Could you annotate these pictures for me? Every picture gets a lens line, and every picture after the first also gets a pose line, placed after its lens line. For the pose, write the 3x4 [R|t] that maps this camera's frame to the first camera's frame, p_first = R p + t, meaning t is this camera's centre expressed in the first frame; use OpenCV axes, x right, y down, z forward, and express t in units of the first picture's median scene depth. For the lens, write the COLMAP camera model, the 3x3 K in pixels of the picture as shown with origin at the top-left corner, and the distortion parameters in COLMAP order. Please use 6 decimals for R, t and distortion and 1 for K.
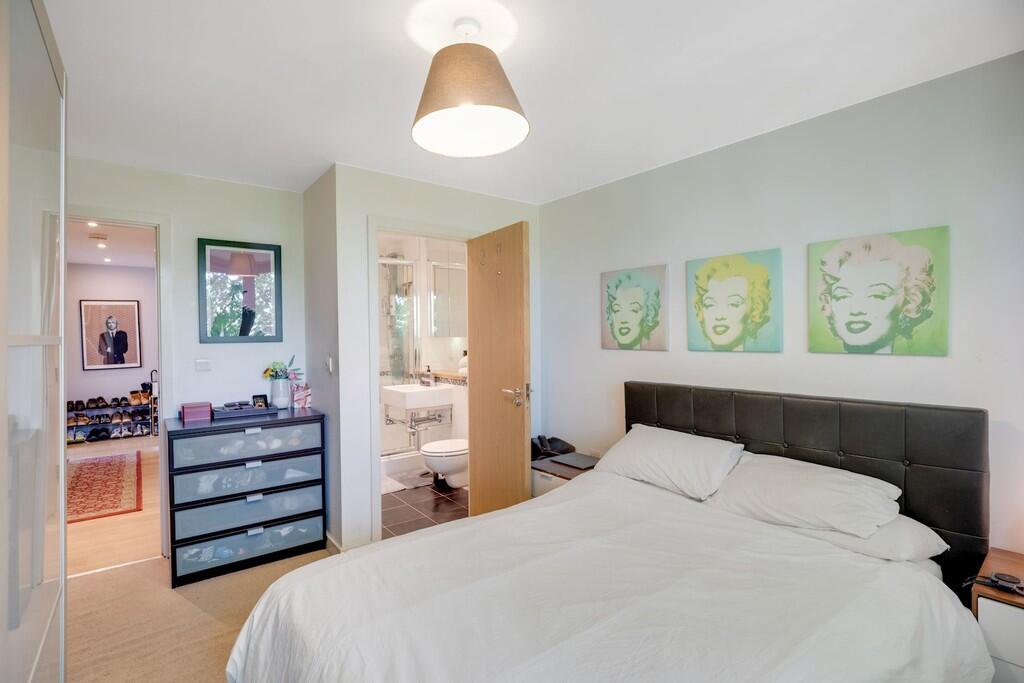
lens RADIAL K [[489.9, 0, 522.8], [0, 489.9, 333.6], [0, 0, 1]] dist [-0.026670, -0.000465]
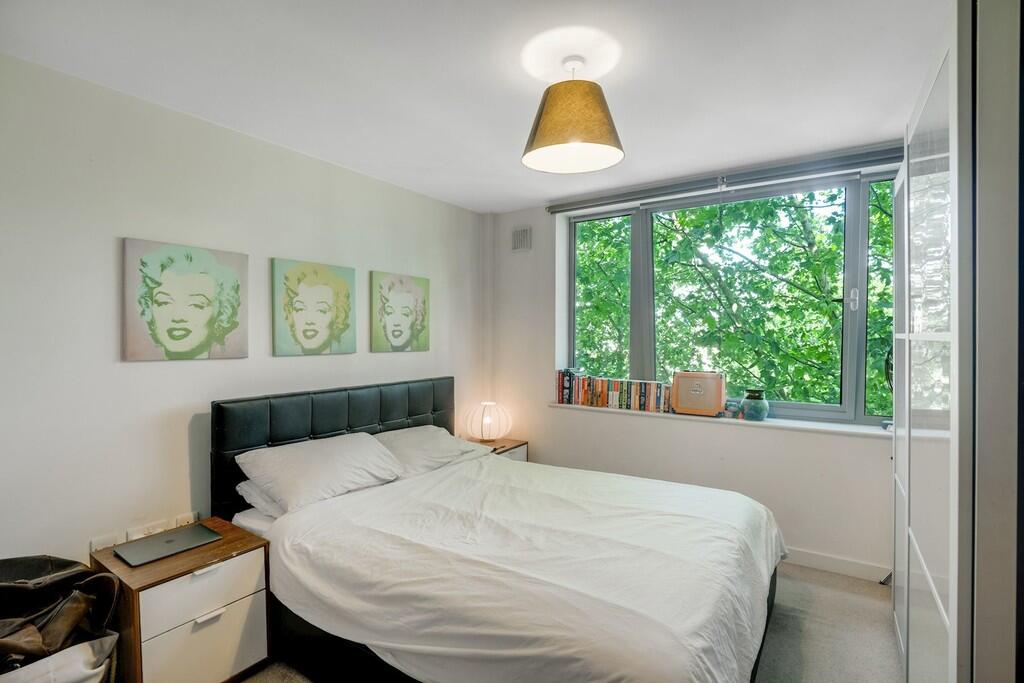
lens RADIAL K [[489.9, 0, 521.8], [0, 489.9, 339.1], [0, 0, 1]] dist [-0.026670, -0.000465]
pose [[-0.315048, 0.009292, 0.949030, -0.537094], [0.005611, 0.999953, -0.007928, 0.010265], [-0.949059, 0.002827, -0.315085, 0.684595]]
